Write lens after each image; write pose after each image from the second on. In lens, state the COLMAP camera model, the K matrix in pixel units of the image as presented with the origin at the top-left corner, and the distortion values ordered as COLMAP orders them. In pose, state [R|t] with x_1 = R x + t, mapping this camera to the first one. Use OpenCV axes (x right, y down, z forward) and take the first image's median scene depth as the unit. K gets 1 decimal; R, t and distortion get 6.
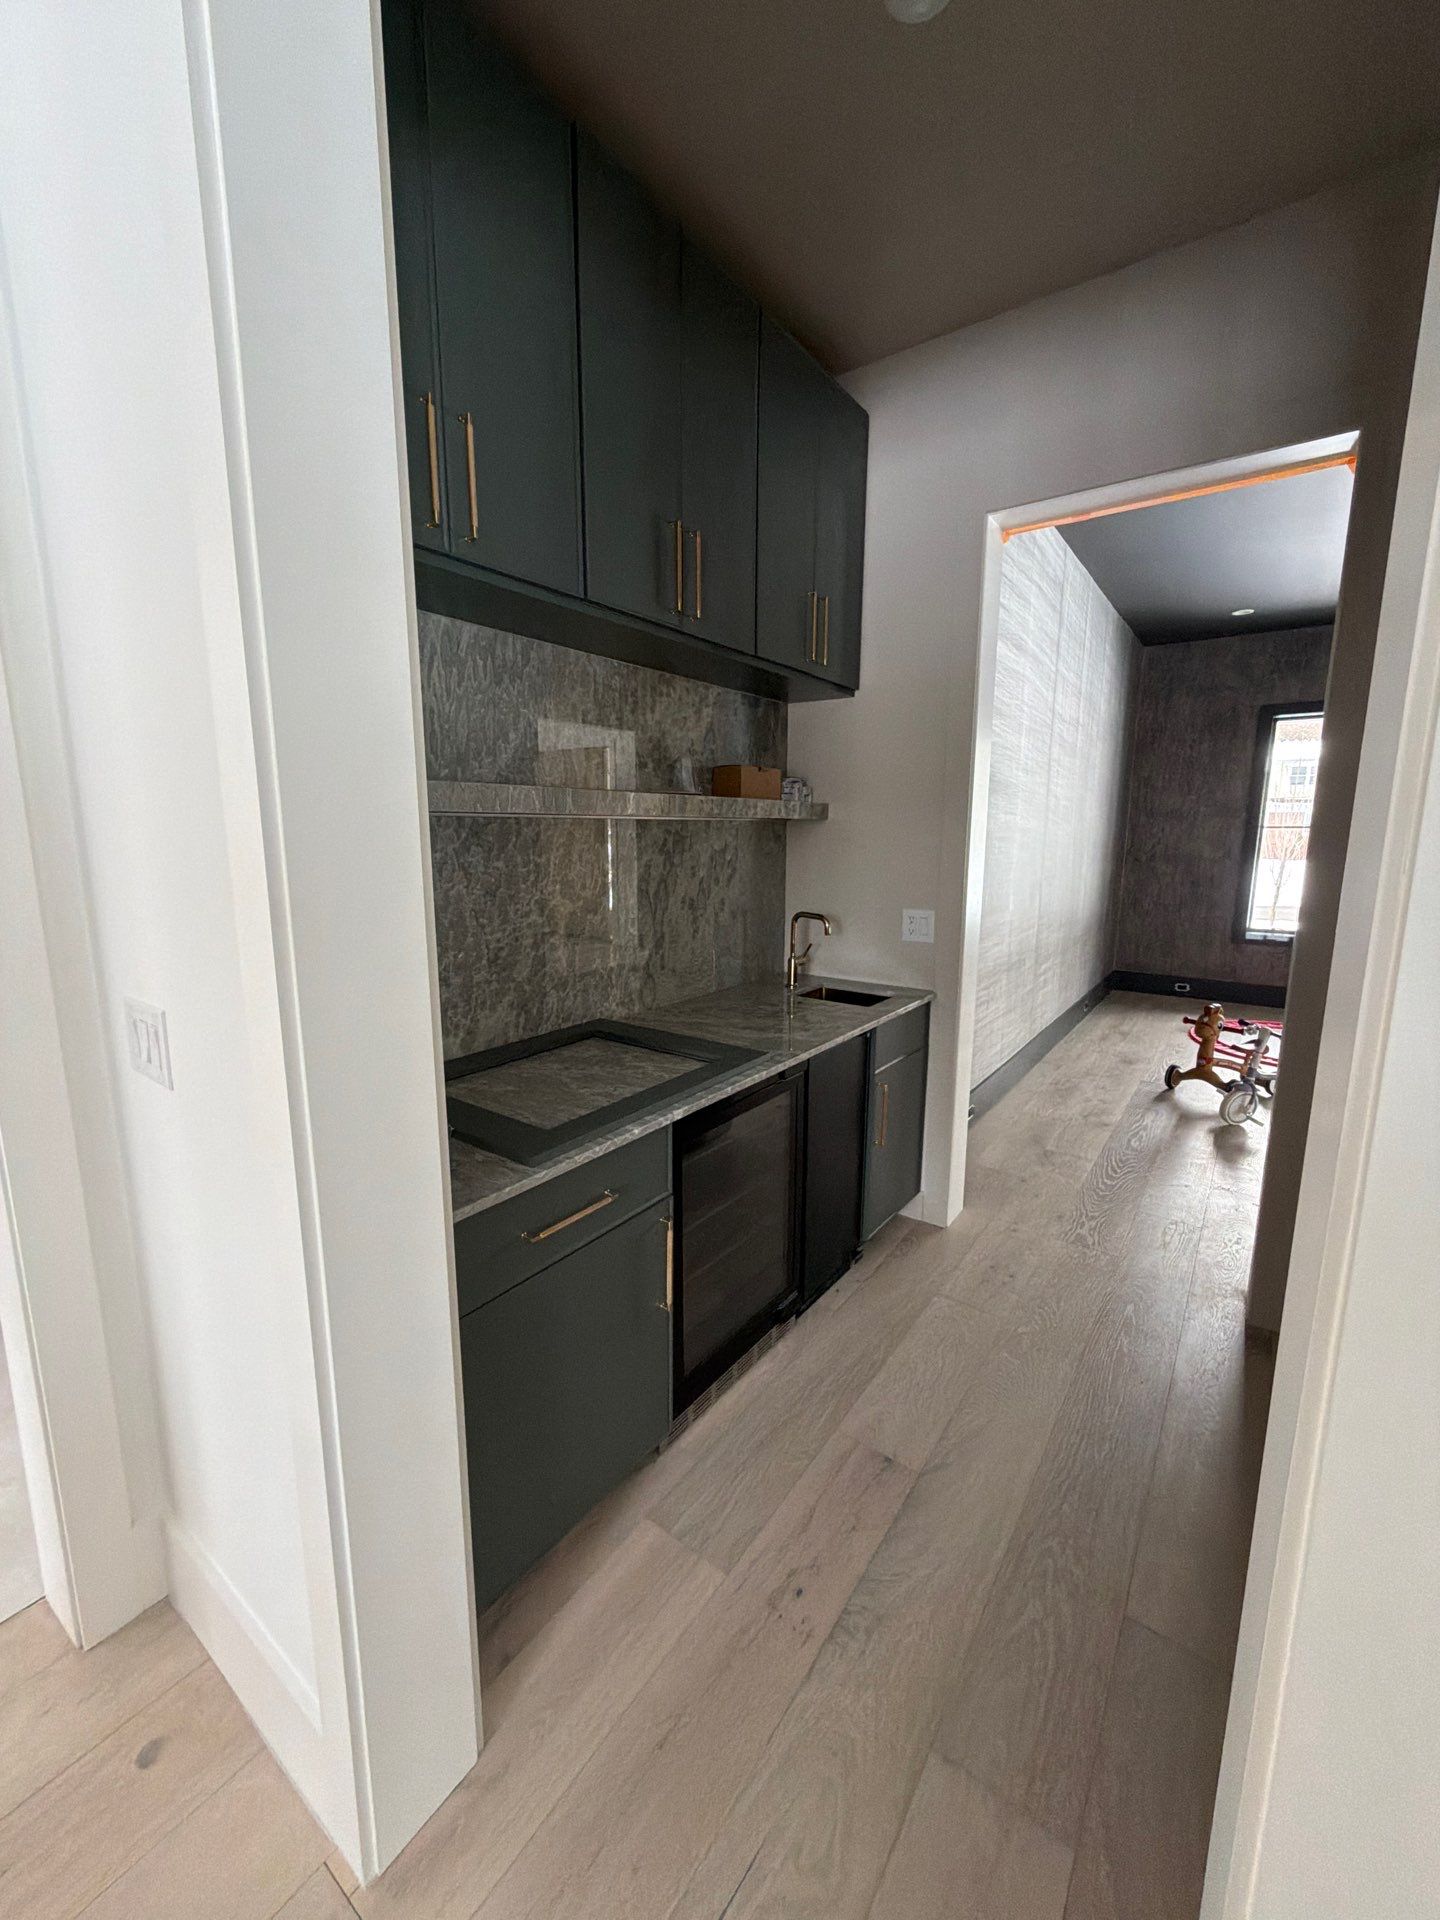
lens RADIAL K [[768.5, 0, 722.5], [0, 768.5, 960.2], [0, 0, 1]] dist [0.002521, 0.000087]
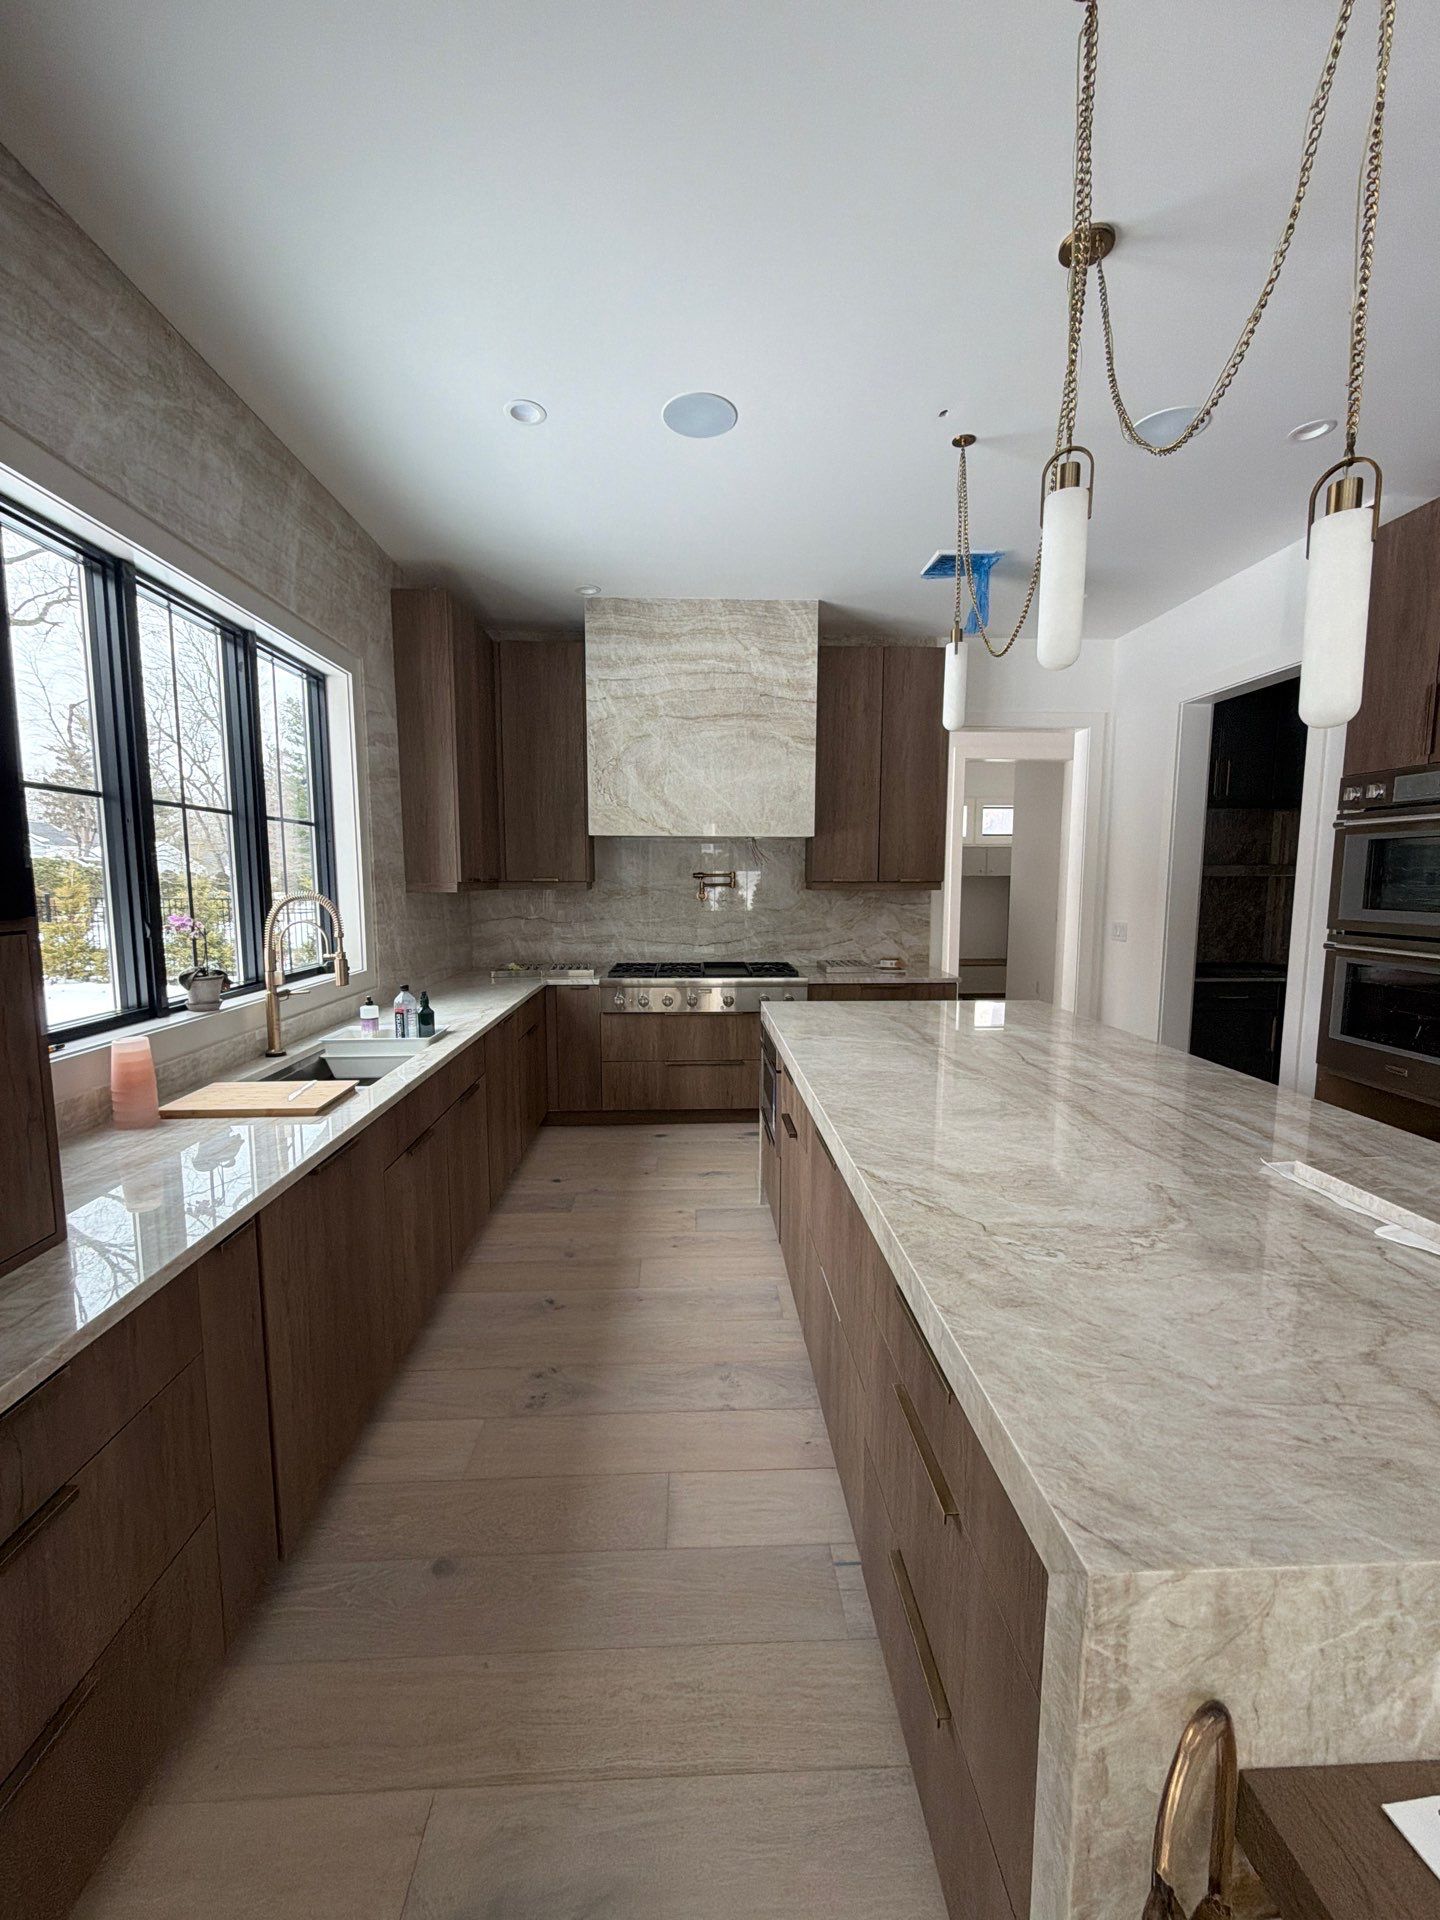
lens RADIAL K [[768.5, 0, 722.5], [0, 768.5, 960.2], [0, 0, 1]] dist [0.002521, 0.000087]
pose [[0.616351, 0.082187, -0.783171, 0.899873], [-0.132053, 0.991243, 0.000097, 0.406049], [0.776321, 0.103361, 0.621806, -2.426821]]
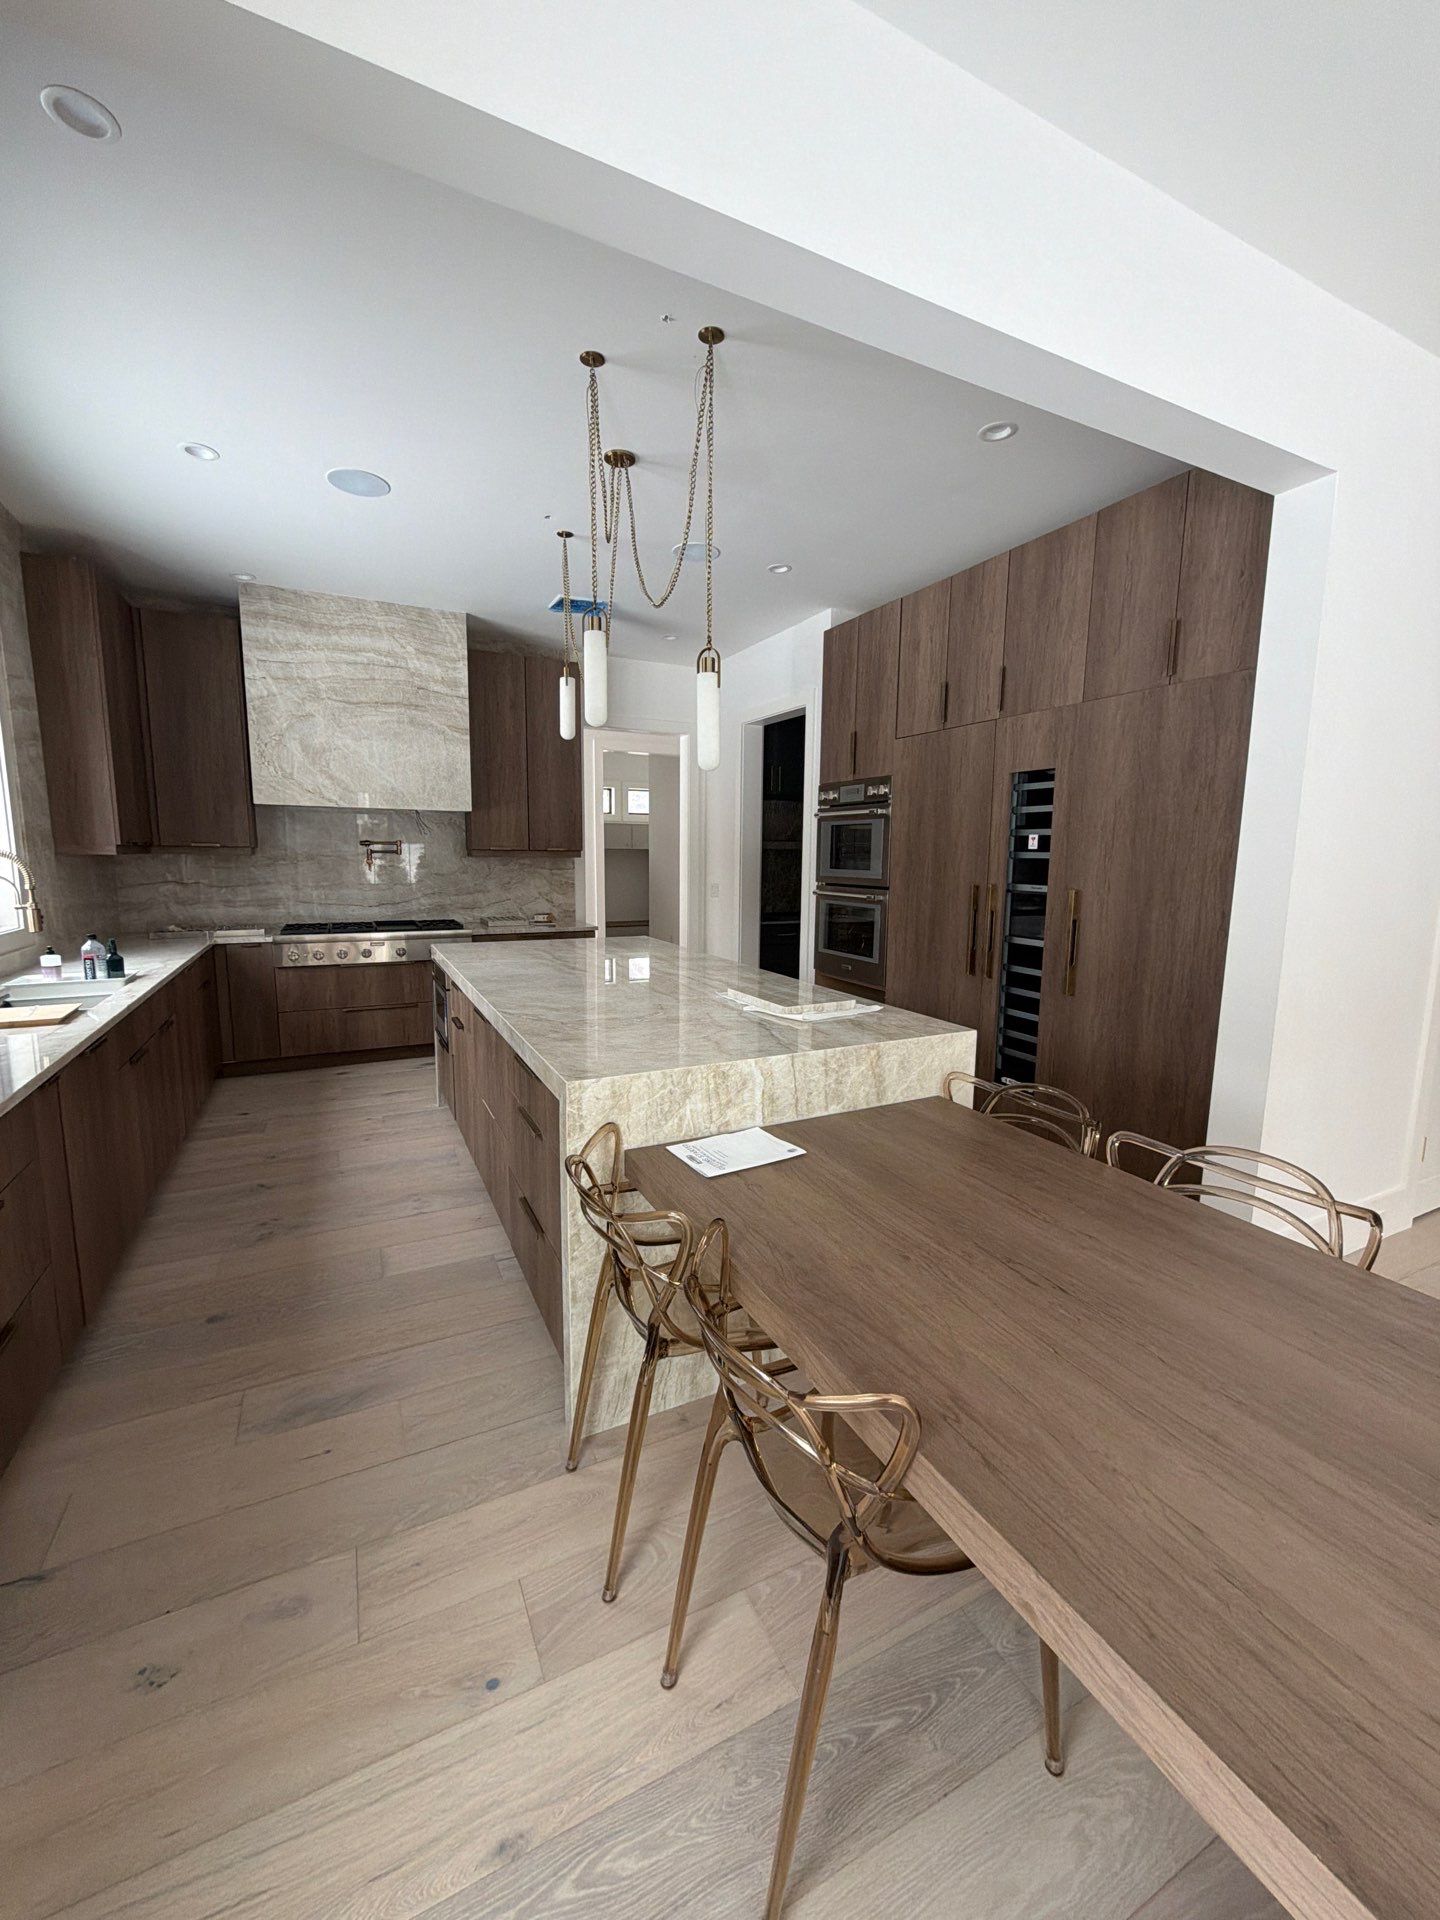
lens RADIAL K [[768.5, 0, 722.5], [0, 768.5, 960.2], [0, 0, 1]] dist [0.002521, 0.000087]
pose [[0.882408, 0.070791, -0.465128, 1.481083], [-0.087454, 0.996066, -0.014313, 0.521255], [0.462285, 0.053307, 0.885128, -2.931687]]
